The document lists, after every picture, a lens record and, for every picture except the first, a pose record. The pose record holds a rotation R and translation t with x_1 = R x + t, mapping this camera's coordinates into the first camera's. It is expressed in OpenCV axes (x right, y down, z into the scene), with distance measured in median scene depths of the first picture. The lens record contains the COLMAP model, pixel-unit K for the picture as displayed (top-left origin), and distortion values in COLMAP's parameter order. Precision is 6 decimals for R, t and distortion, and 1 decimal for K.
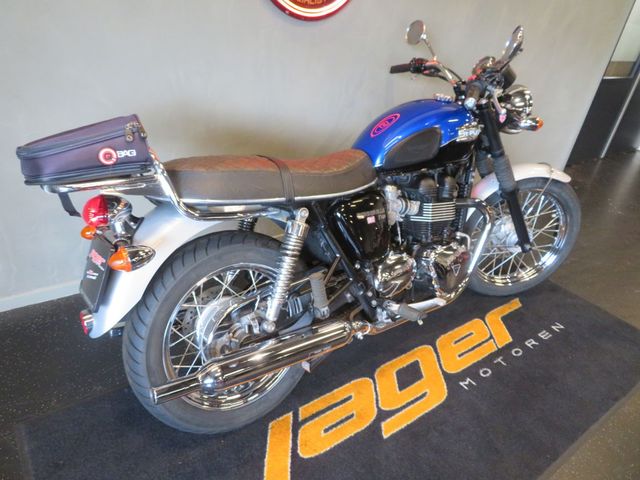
lens RADIAL K [[457.7, 0, 317.9], [0, 457.7, 241.2], [0, 0, 1]] dist [-0.003882, 0.000177]
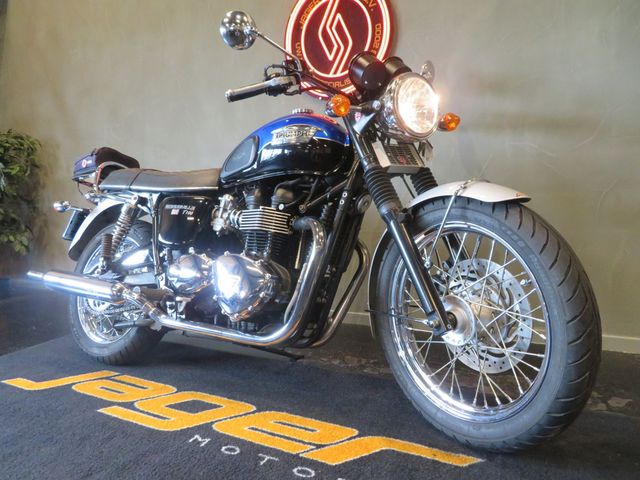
lens RADIAL K [[457.7, 0, 317.9], [0, 457.7, 241.2], [0, 0, 1]] dist [-0.003882, 0.000177]
pose [[0.384256, -0.052772, -0.921717, 1.222358], [-0.365709, 0.907997, -0.204448, 0.115707], [0.847705, 0.415641, 0.329604, 0.886977]]
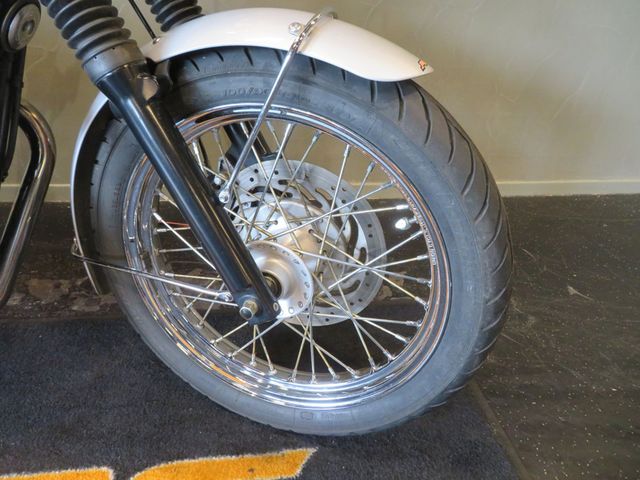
lens RADIAL K [[457.7, 0, 317.9], [0, 457.7, 241.2], [0, 0, 1]] dist [-0.003882, 0.000177]
pose [[0.886365, 0.192831, -0.420919, 0.821039], [-0.194017, 0.980163, 0.040473, -0.064571], [0.420373, 0.045792, 0.906195, 1.006476]]
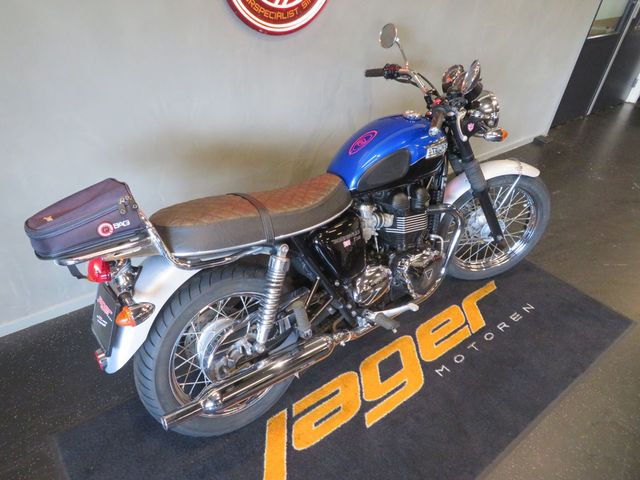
lens RADIAL K [[457.5, 0, 317.7], [0, 457.5, 238.8], [0, 0, 1]] dist [-0.009006, 0.000577]
pose [[0.998678, -0.051340, -0.002724, 0.045675], [0.051318, 0.992235, 0.113301, -0.172255], [-0.003114, -0.113291, 0.993557, -0.087690]]
